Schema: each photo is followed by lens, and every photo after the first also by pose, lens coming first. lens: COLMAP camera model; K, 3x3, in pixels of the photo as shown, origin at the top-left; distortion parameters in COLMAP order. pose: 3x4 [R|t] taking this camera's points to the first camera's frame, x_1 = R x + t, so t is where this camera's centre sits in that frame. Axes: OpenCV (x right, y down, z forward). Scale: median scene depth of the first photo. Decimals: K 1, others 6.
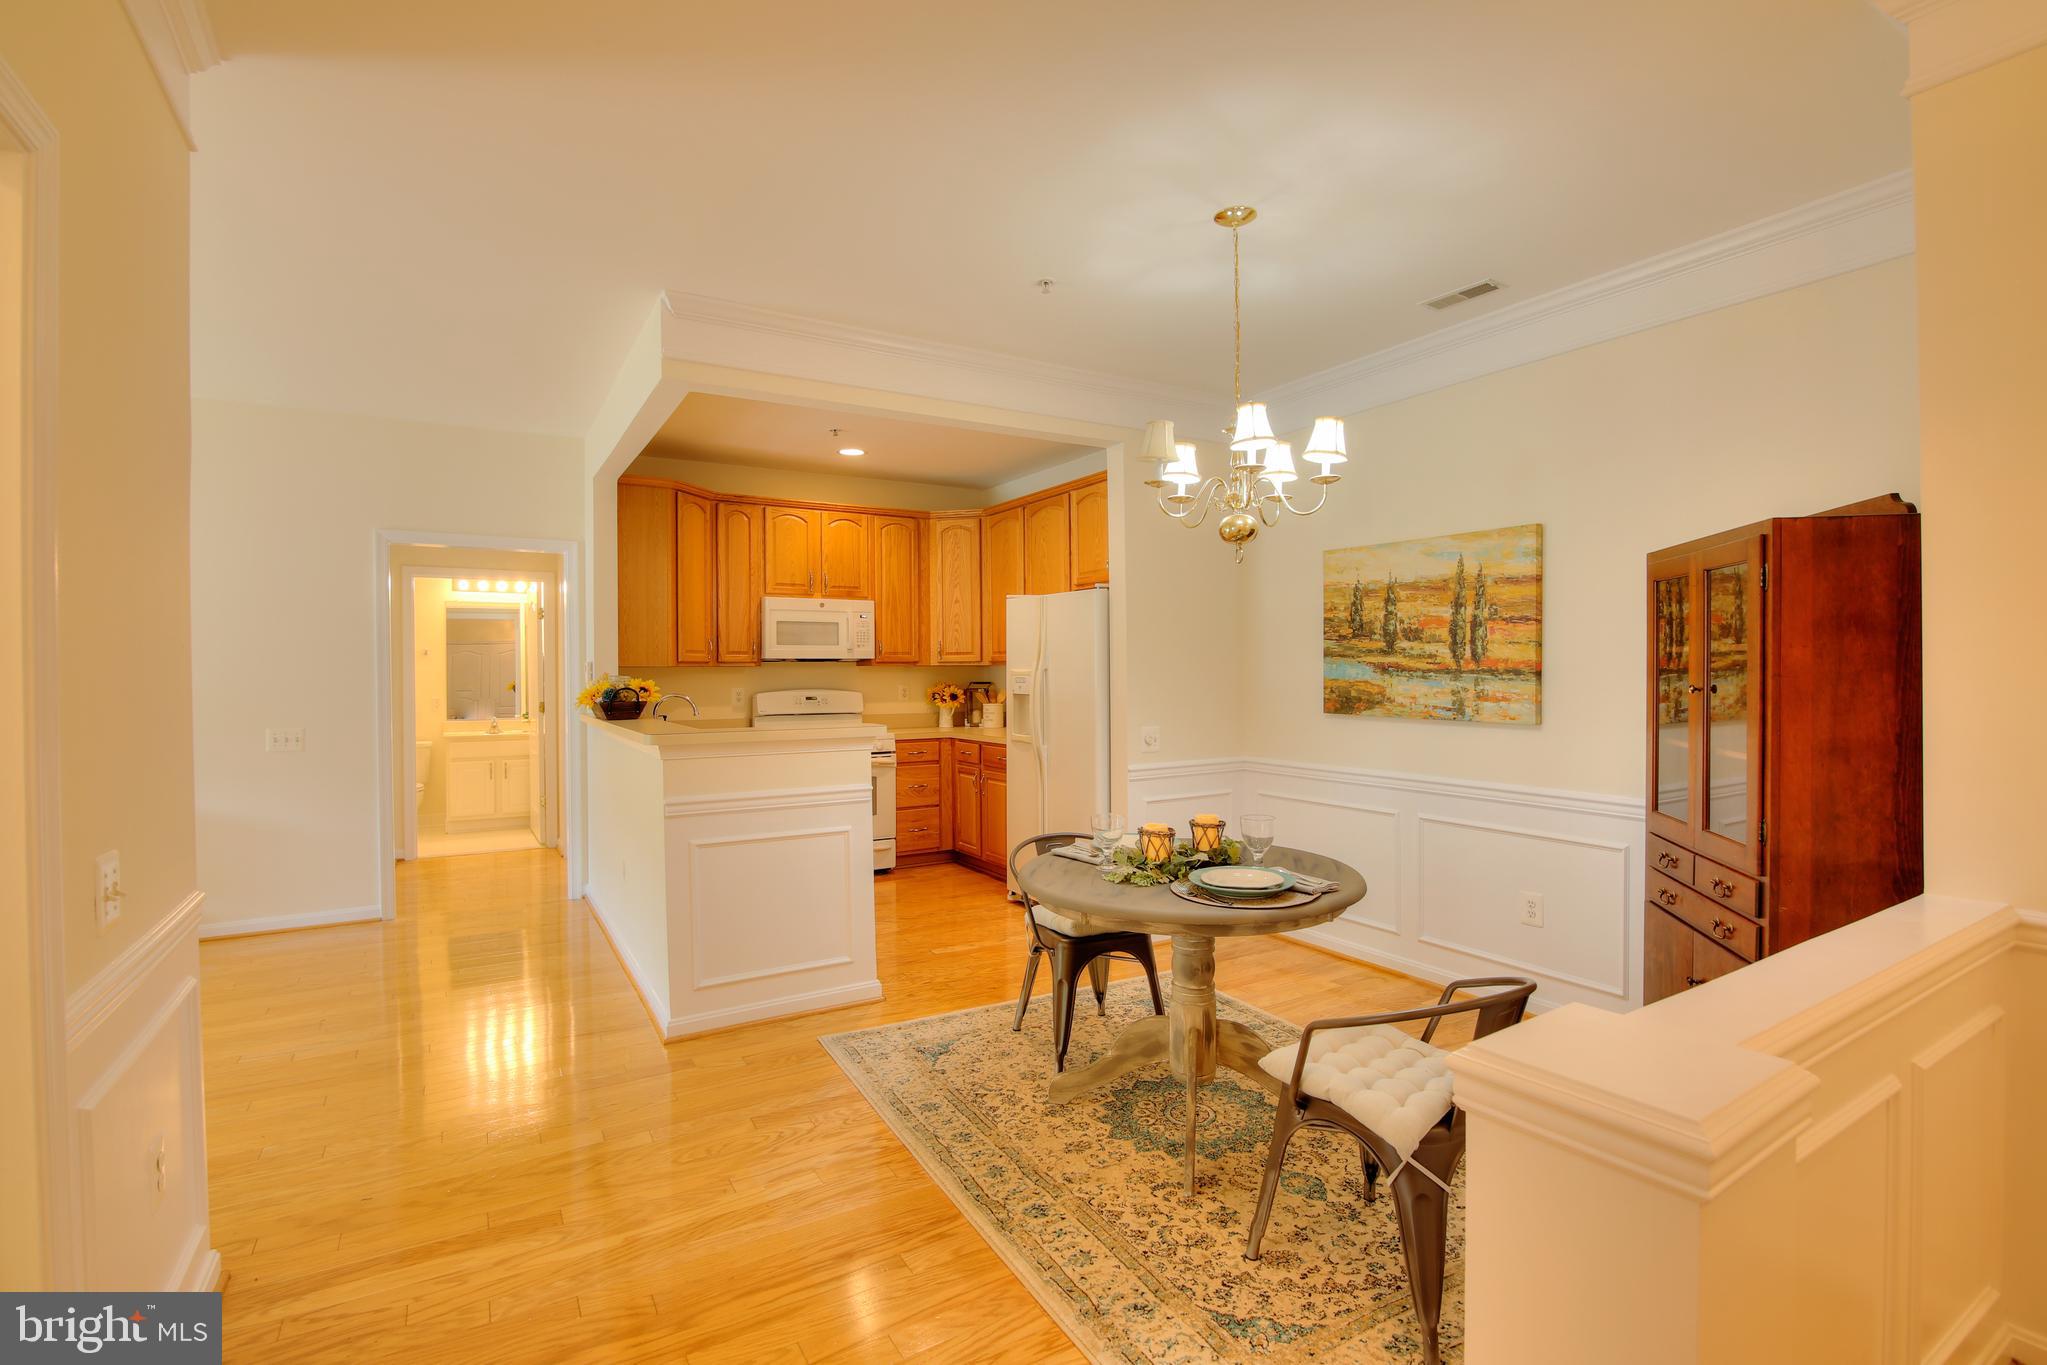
lens RADIAL K [[933.3, 0, 1018.8], [0, 933.3, 676.6], [0, 0, 1]] dist [-0.020300, 0.001044]
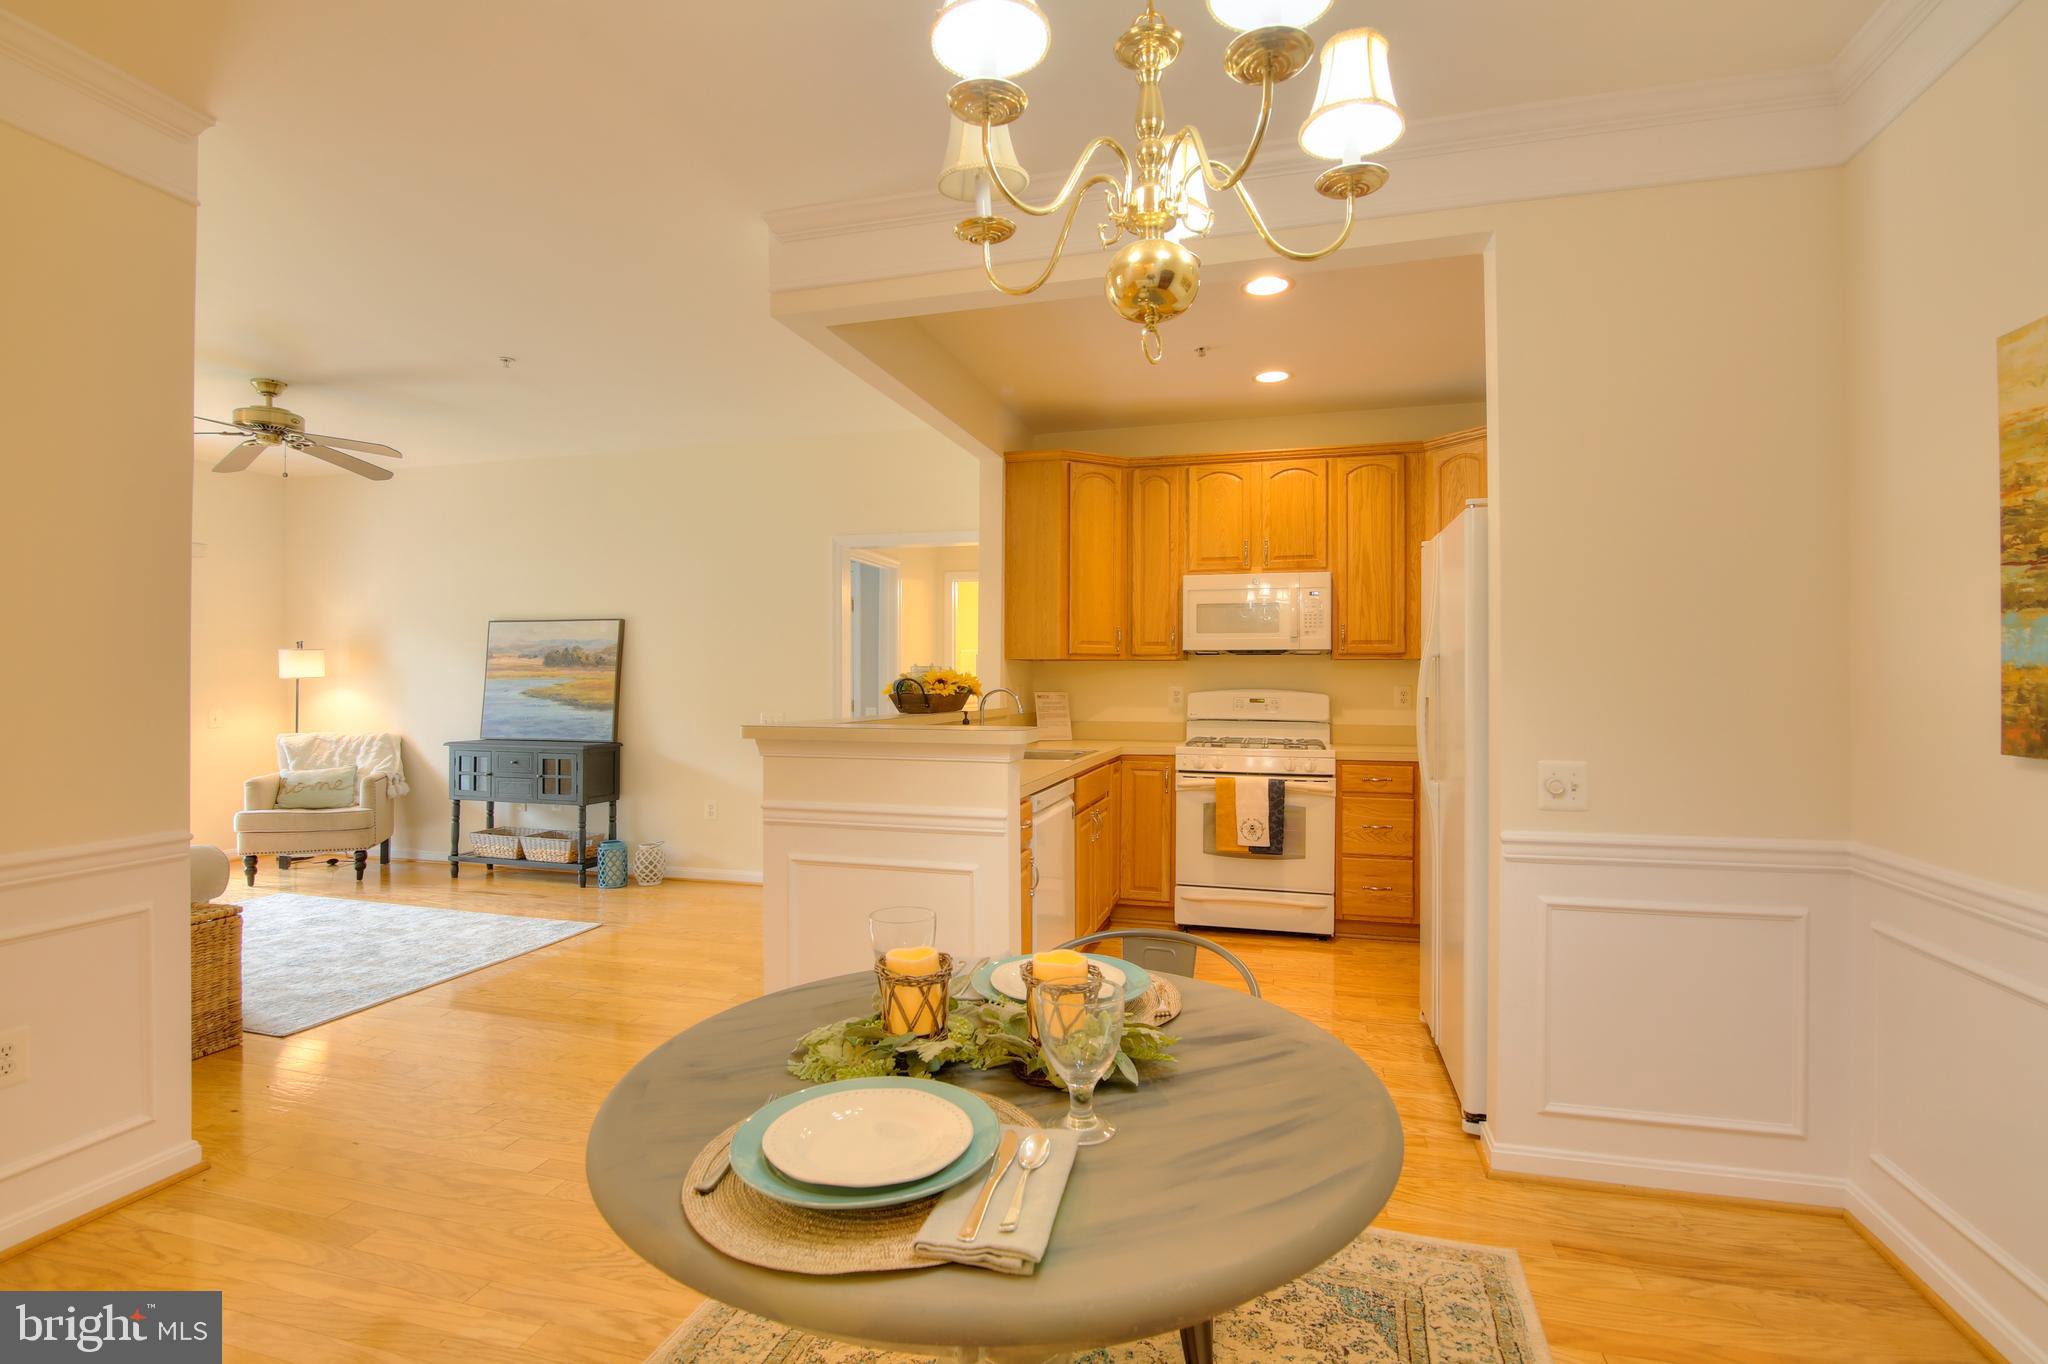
lens RADIAL K [[950.7, 0, 1020.3], [0, 950.7, 678.5], [0, 0, 1]] dist [-0.017406, -0.000113]
pose [[0.690219, 0.005762, -0.723578, 0.350609], [-0.011460, 0.999930, -0.002969, 0.014425], [0.723510, 0.010341, 0.690236, 0.466236]]
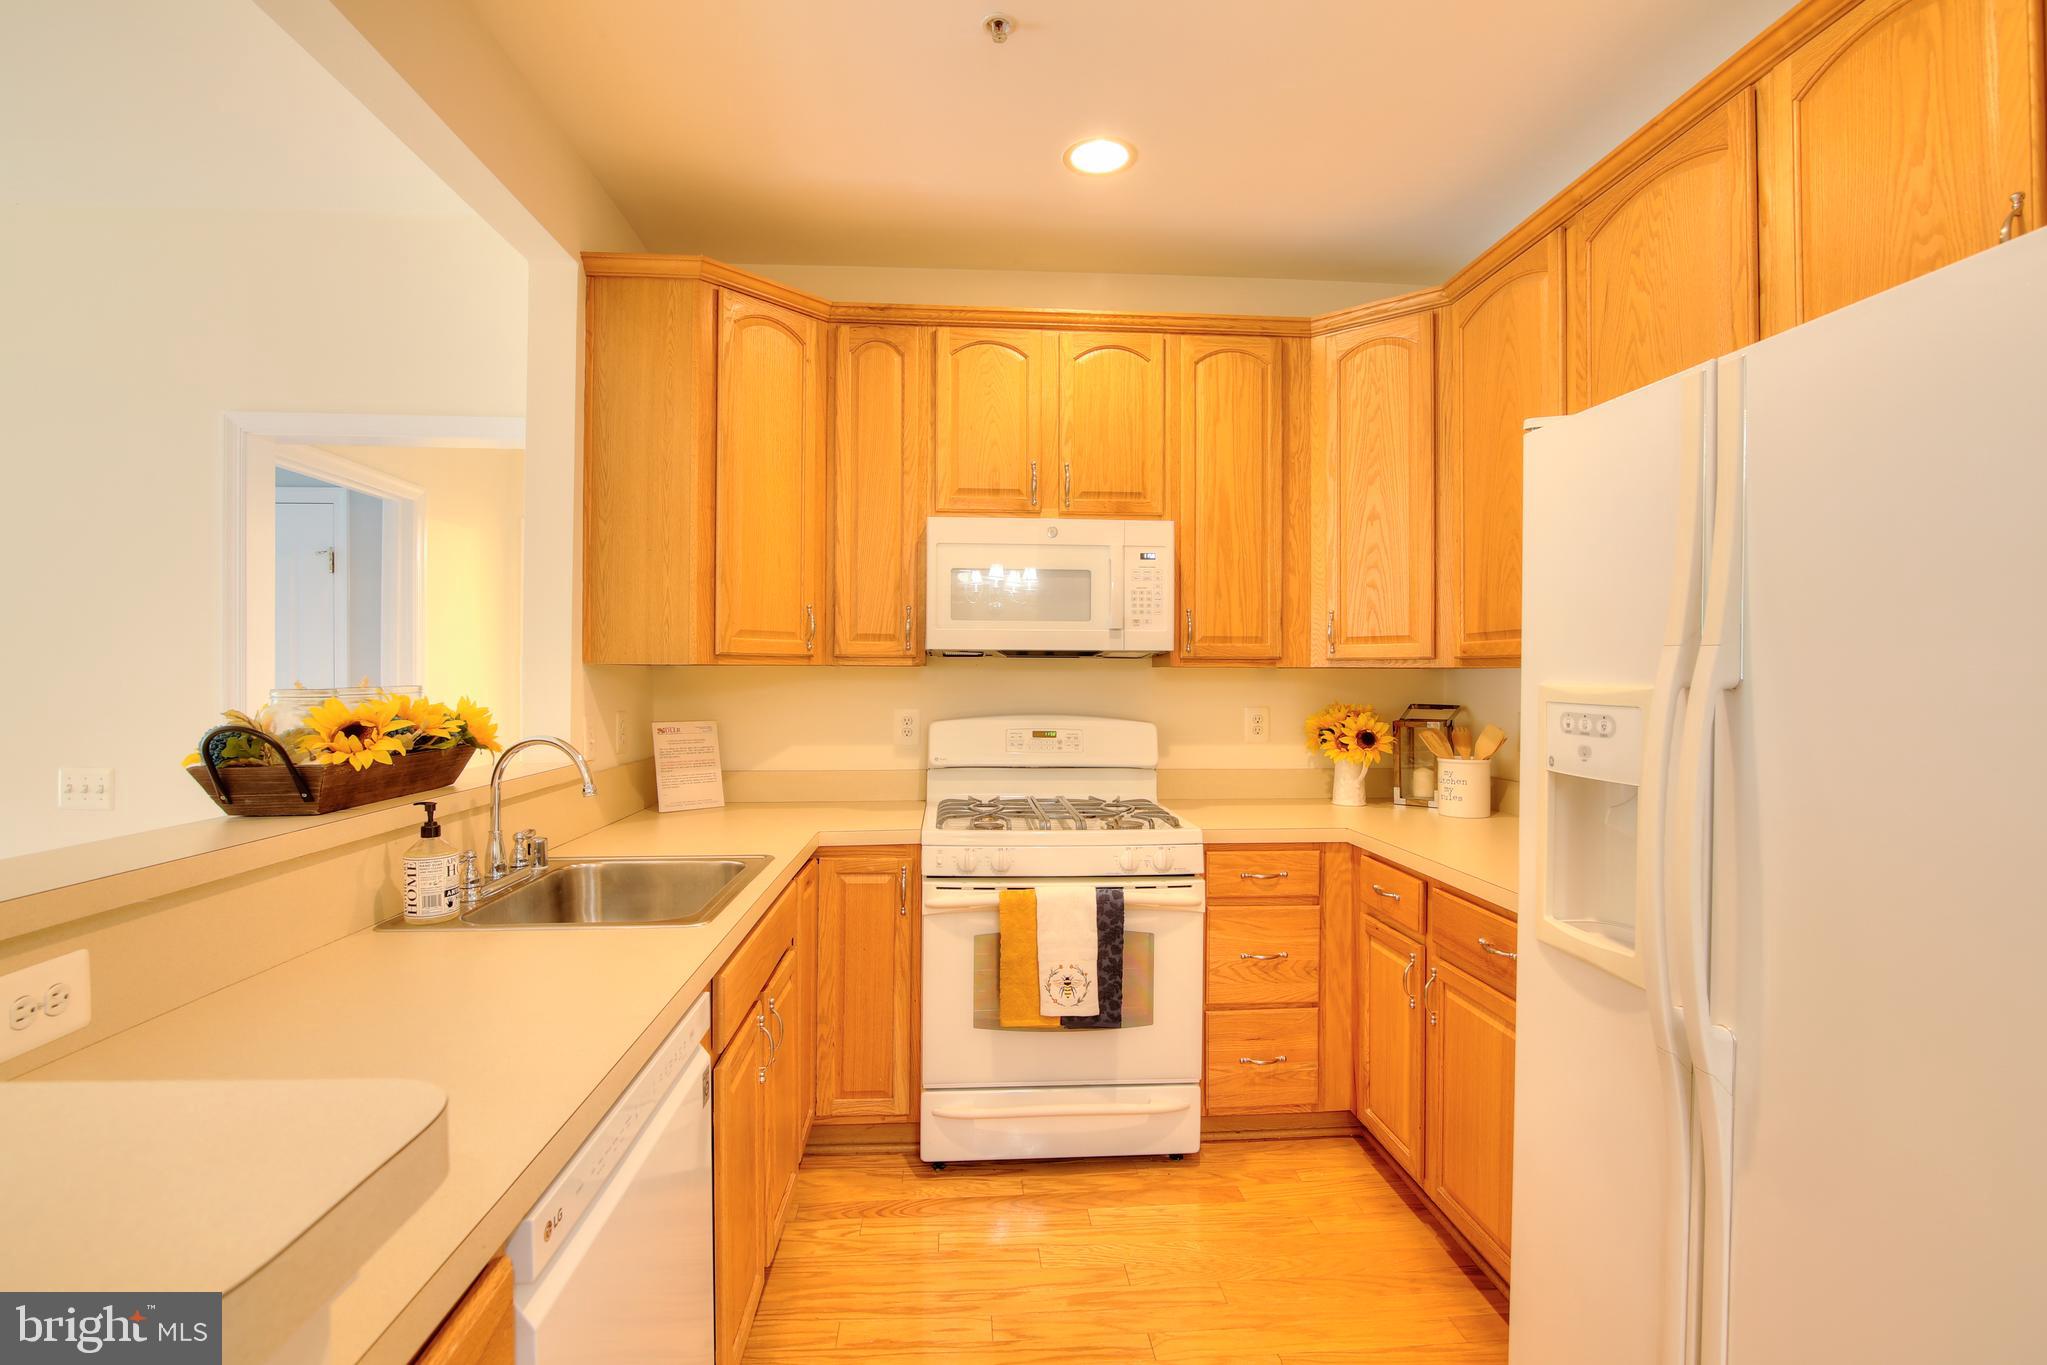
lens RADIAL K [[939.5, 0, 1019.6], [0, 939.5, 676.5], [0, 0, 1]] dist [-0.019665, 0.000691]
pose [[0.892697, 0.010986, -0.450524, -0.028234], [-0.012223, 0.999925, 0.000164, -0.009610], [0.450492, 0.005360, 0.892764, 0.889444]]
